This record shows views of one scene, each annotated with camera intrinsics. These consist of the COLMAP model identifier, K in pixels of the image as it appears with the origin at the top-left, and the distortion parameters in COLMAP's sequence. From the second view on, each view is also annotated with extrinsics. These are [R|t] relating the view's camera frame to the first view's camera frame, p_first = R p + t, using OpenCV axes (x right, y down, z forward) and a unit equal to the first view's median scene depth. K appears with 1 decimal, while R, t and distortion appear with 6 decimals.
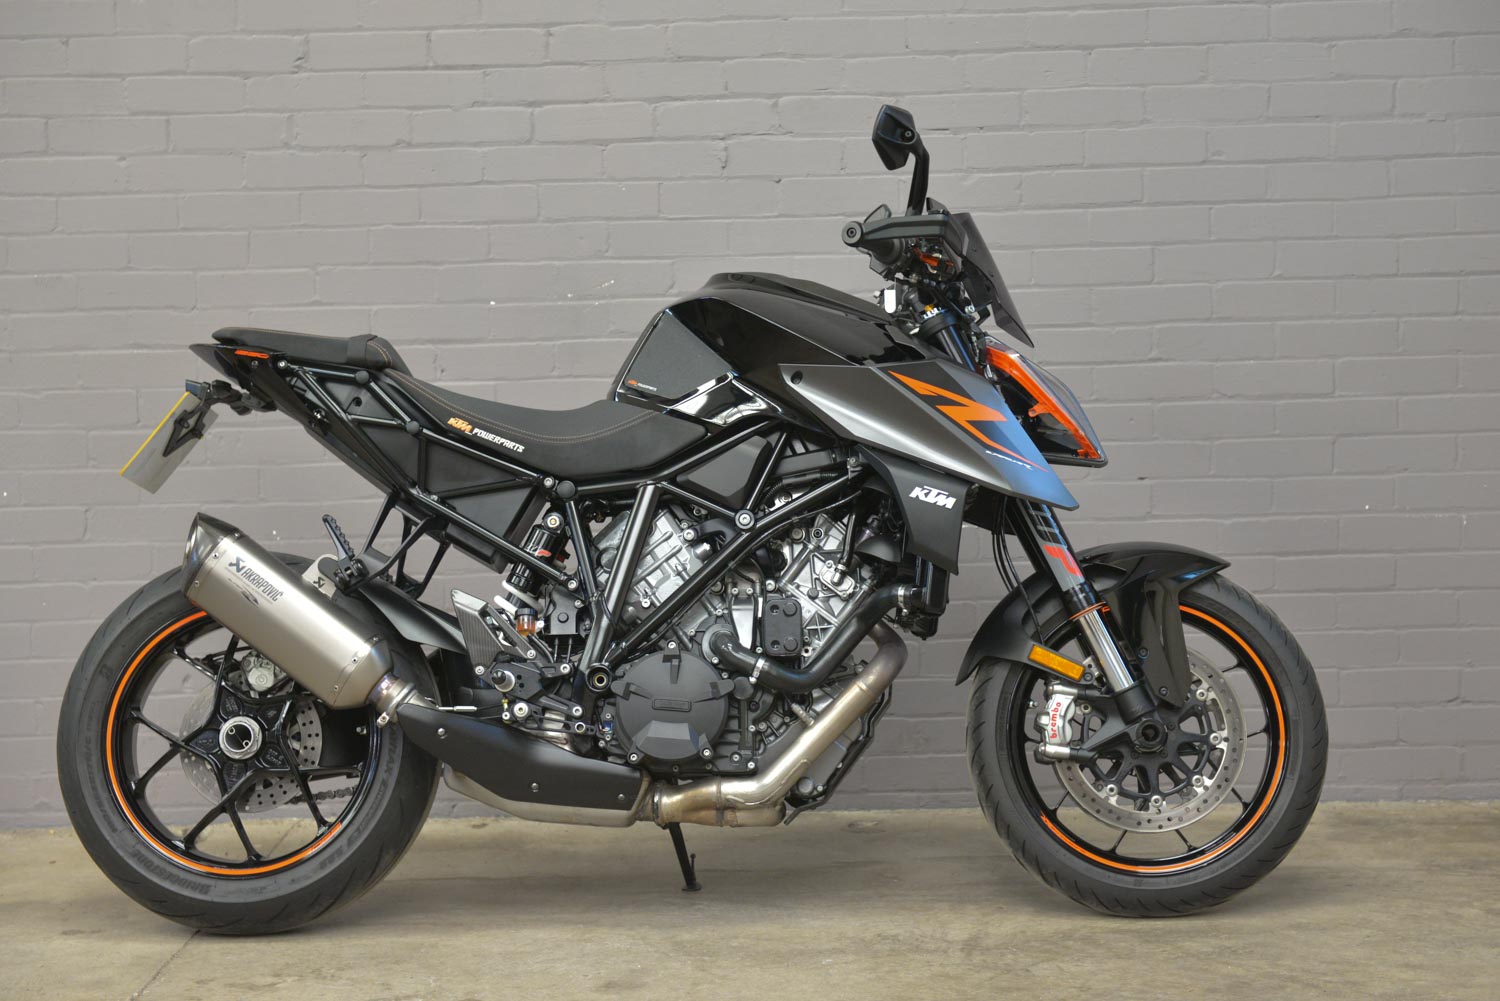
lens RADIAL K [[2738.5, 0, 750.0], [0, 2738.5, 500.5], [0, 0, 1]] dist [0.136933, -0.194113]
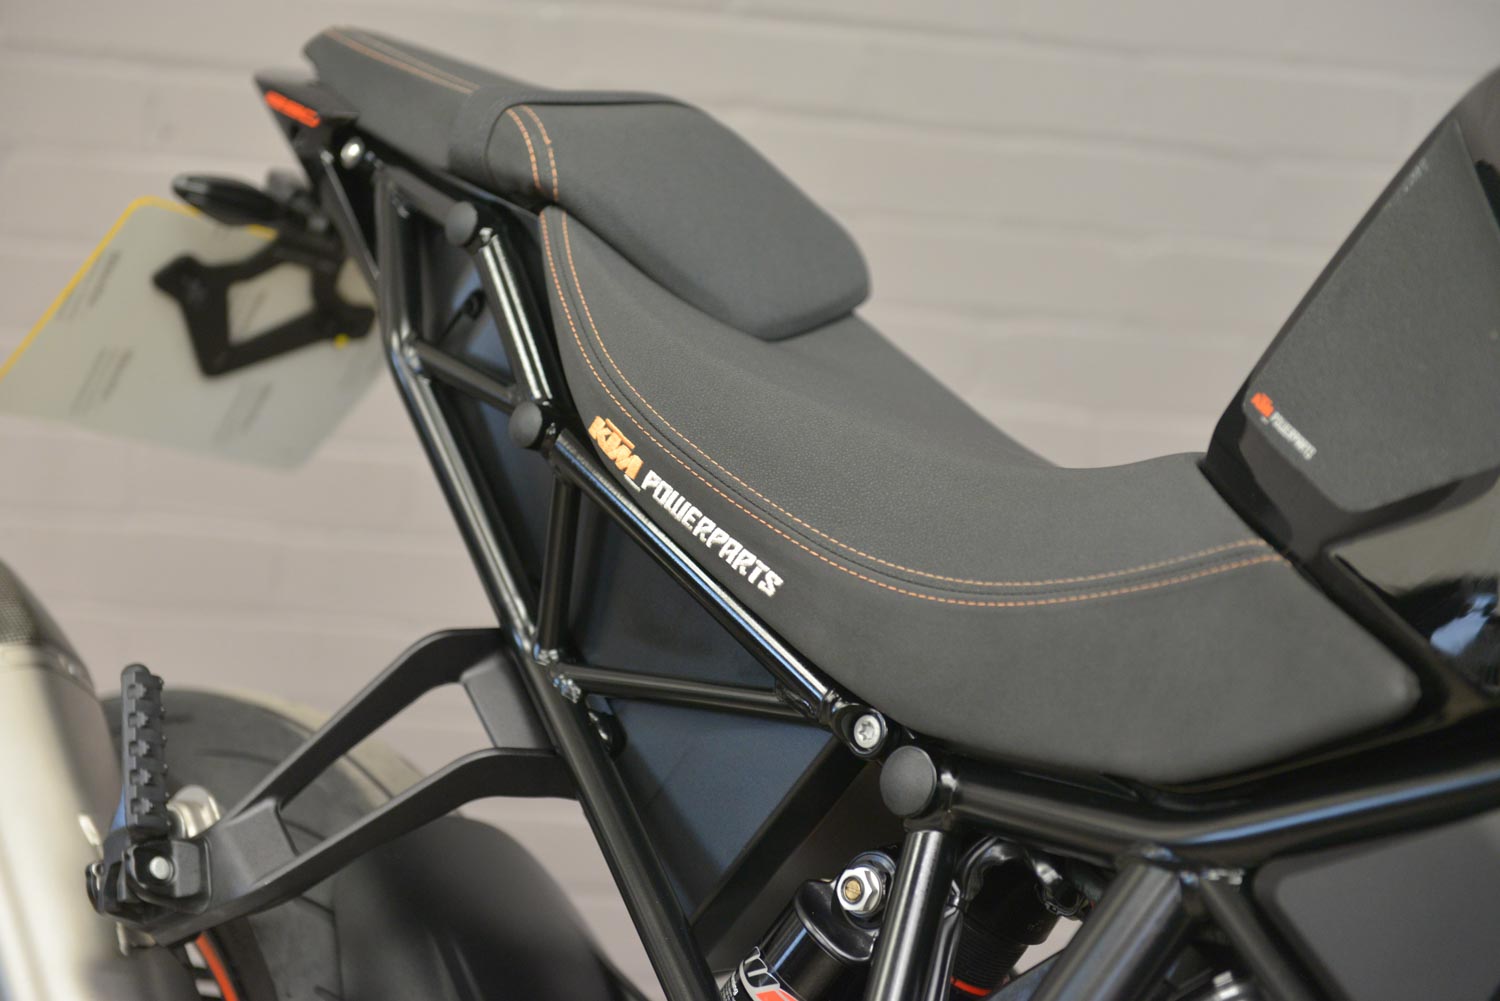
lens RADIAL K [[2835.3, 0, 750.0], [0, 2835.3, 500.5], [0, 0, 1]] dist [0.222235, -1.670119]
pose [[0.716338, 0.200493, -0.668328, 0.090444], [-0.161837, 0.979449, 0.120365, -0.057917], [0.678725, 0.021938, 0.734064, 0.802870]]
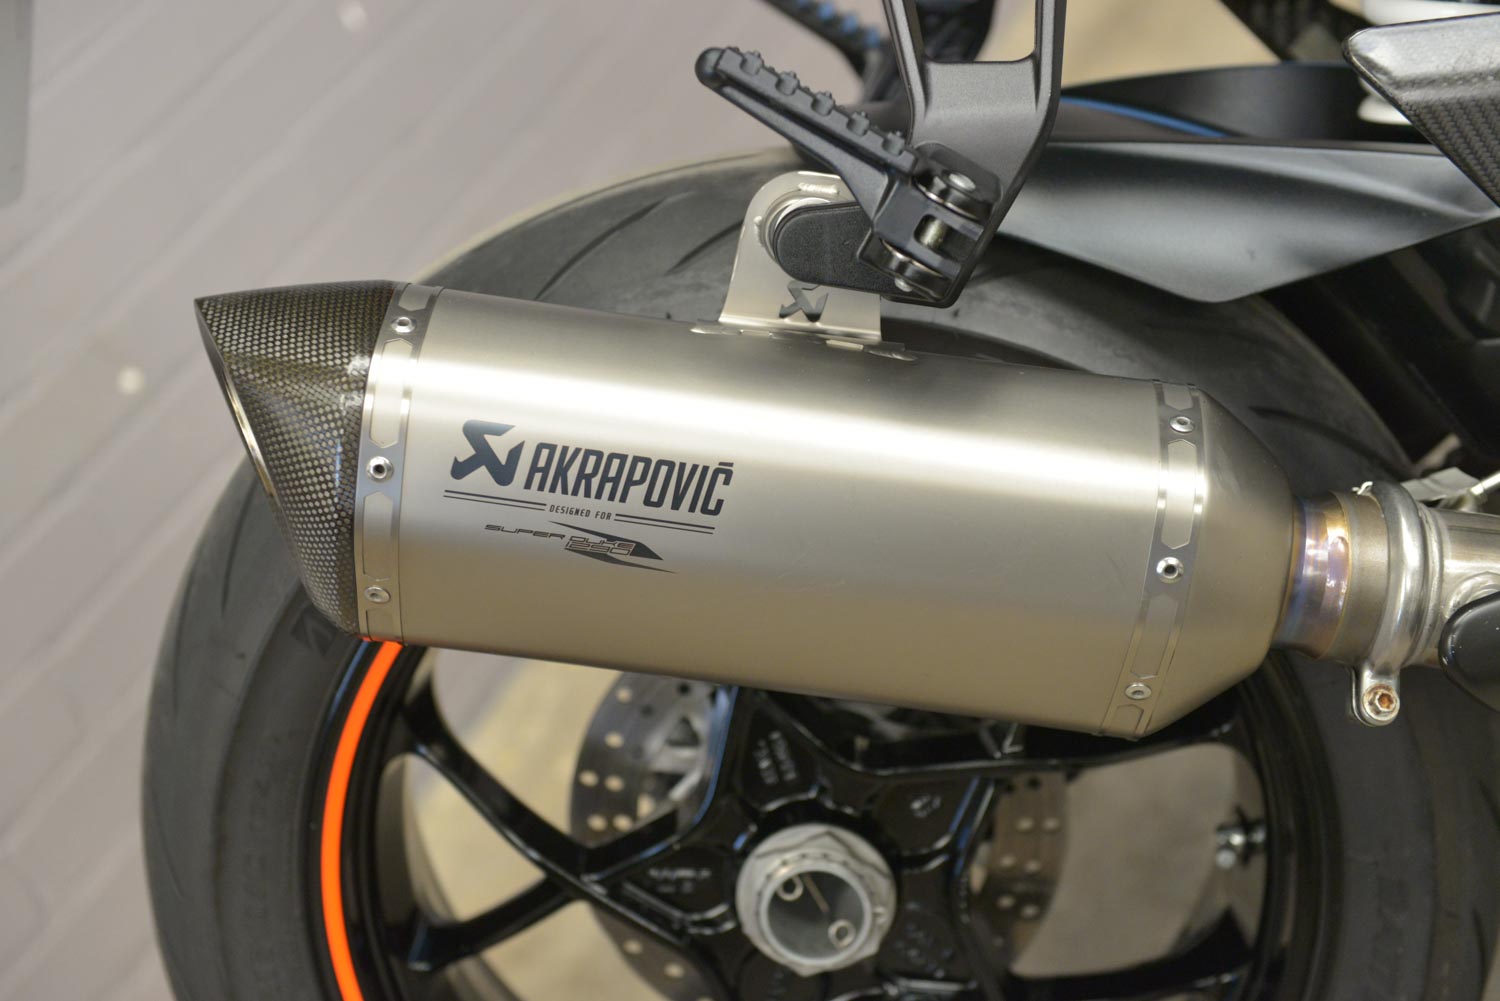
lens RADIAL K [[2322.4, 0, 750.0], [0, 2322.4, 500.5], [0, 0, 1]] dist [0.124529, -0.000860]
pose [[0.867501, -0.481471, -0.125011, -0.142137], [0.492203, 0.794476, 0.355730, -0.029309], [-0.071955, -0.370127, 0.926190, 0.801512]]
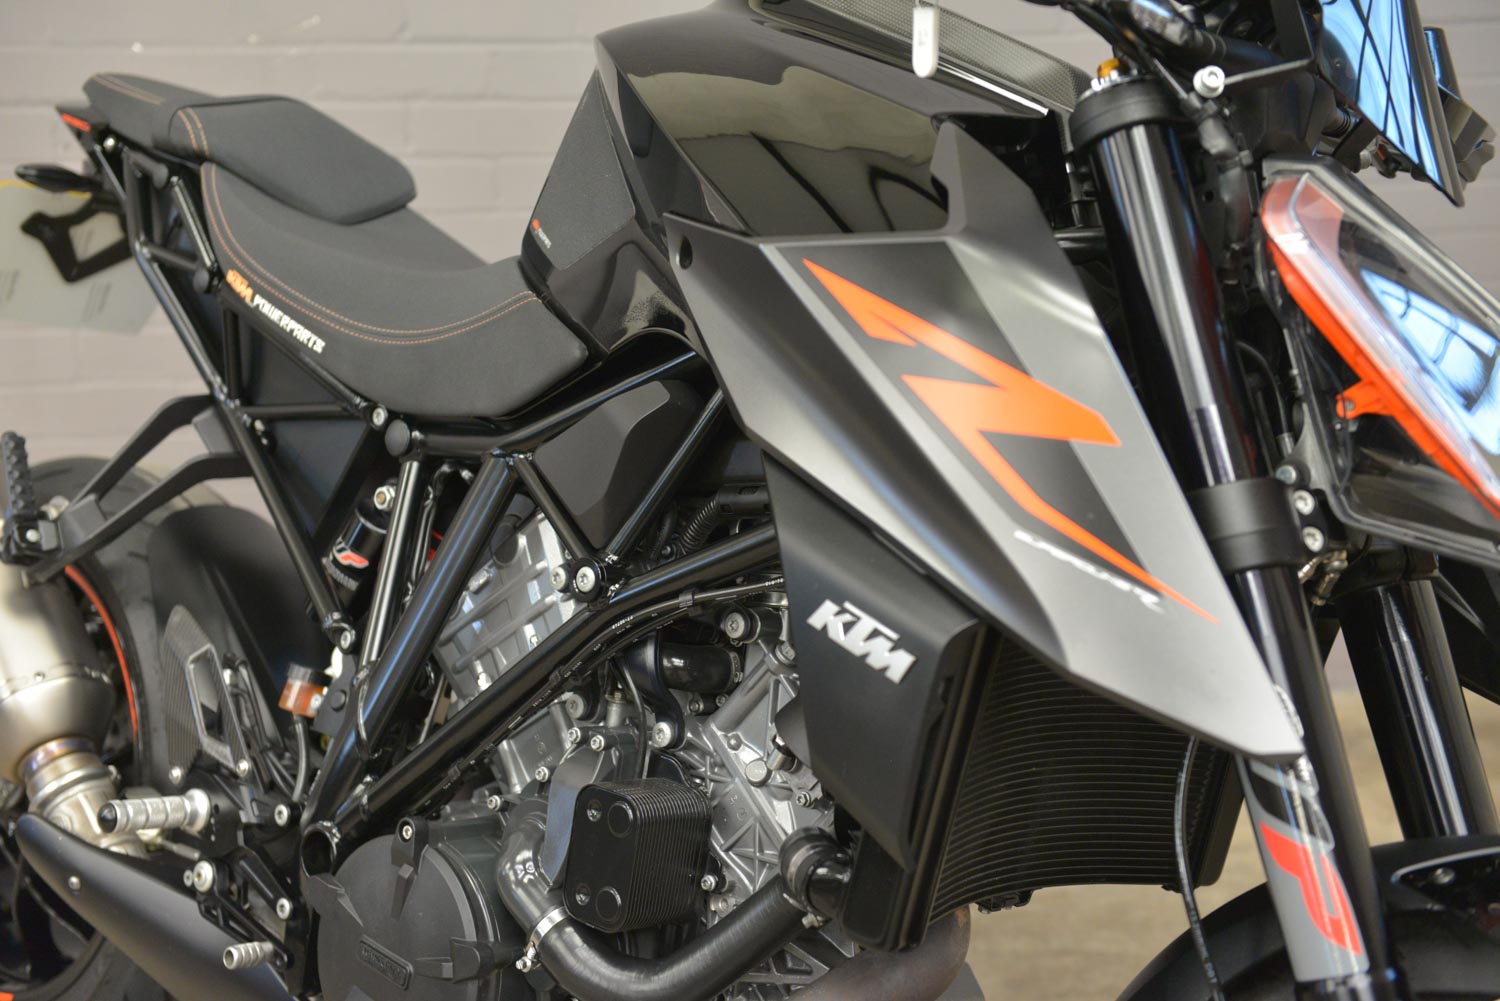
lens RADIAL K [[1953.0, 0, 750.0], [0, 1953.0, 500.5], [0, 0, 1]] dist [0.104485, 0.044233]
pose [[0.763247, 0.162477, -0.625344, 0.200738], [-0.059855, 0.981483, 0.181955, -0.060348], [0.643329, -0.101447, 0.758839, 0.777794]]
